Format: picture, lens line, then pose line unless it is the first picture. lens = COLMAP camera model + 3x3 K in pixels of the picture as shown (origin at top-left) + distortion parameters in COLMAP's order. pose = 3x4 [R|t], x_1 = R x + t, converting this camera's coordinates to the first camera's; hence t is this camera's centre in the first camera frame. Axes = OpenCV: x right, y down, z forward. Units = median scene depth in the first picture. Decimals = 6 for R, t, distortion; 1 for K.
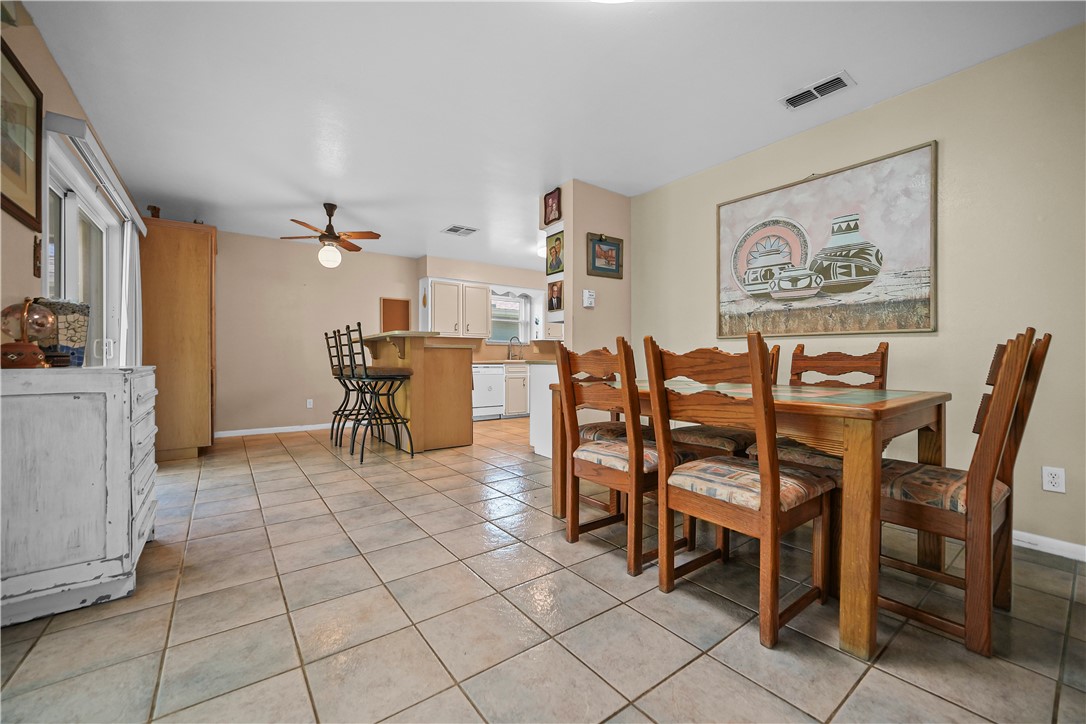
lens RADIAL K [[435.3, 0, 548.1], [0, 435.3, 359.6], [0, 0, 1]] dist [-0.019988, 0.004466]
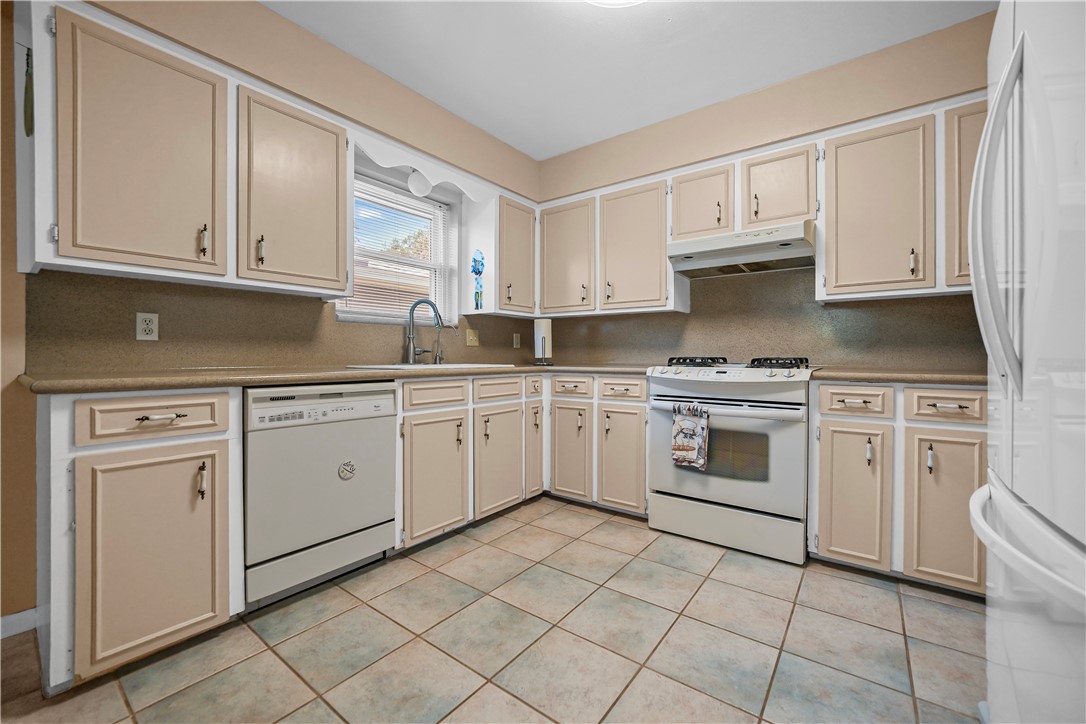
lens RADIAL K [[435.3, 0, 545.6], [0, 435.3, 354.5], [0, 0, 1]] dist [-0.019988, 0.004466]
pose [[0.961523, -0.000096, 0.274725, -0.075818], [0.003552, 0.999921, -0.012084, -0.002073], [-0.274702, 0.012595, 0.961447, 0.607307]]
